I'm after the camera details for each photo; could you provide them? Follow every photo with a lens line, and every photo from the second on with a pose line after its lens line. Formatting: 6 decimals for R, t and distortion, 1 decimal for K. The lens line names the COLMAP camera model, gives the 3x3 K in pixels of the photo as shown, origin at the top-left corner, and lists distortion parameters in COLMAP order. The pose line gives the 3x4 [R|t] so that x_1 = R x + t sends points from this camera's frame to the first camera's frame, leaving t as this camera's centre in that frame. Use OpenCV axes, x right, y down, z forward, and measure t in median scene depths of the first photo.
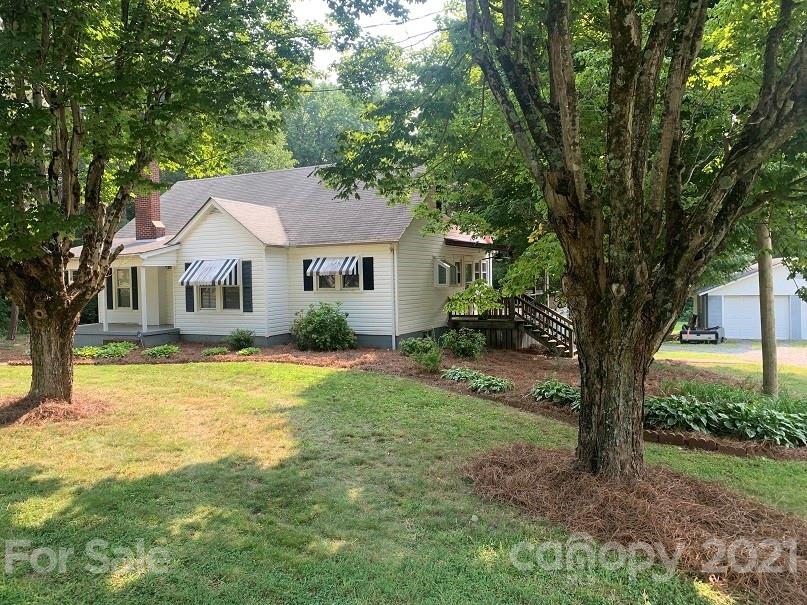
lens RADIAL K [[603.6, 0, 401.6], [0, 603.6, 300.0], [0, 0, 1]] dist [0.066013, -0.009694]
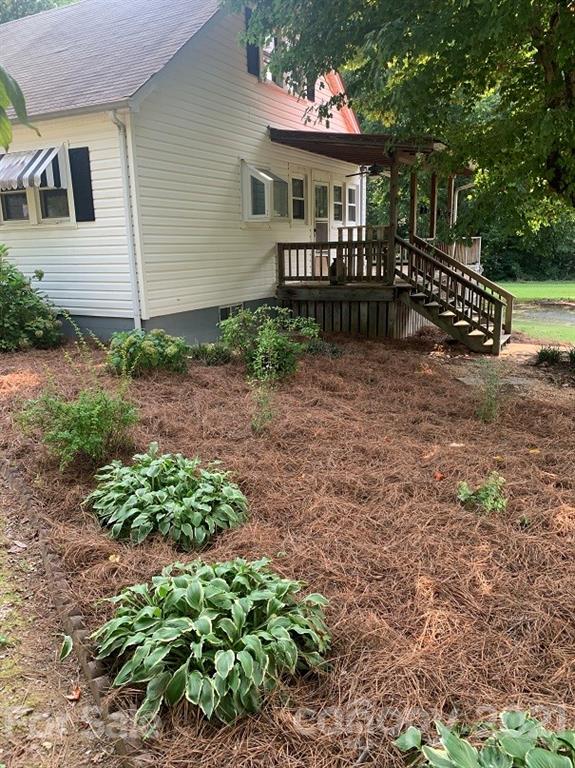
lens RADIAL K [[574.5, 0, 284.6], [0, 574.5, 390.6], [0, 0, 1]] dist [0.066013, -0.009694]
pose [[0.999629, -0.000442, -0.027246, 0.103794], [0.006281, 0.976679, 0.214613, 0.014304], [0.026515, -0.214705, 0.976319, 0.474037]]
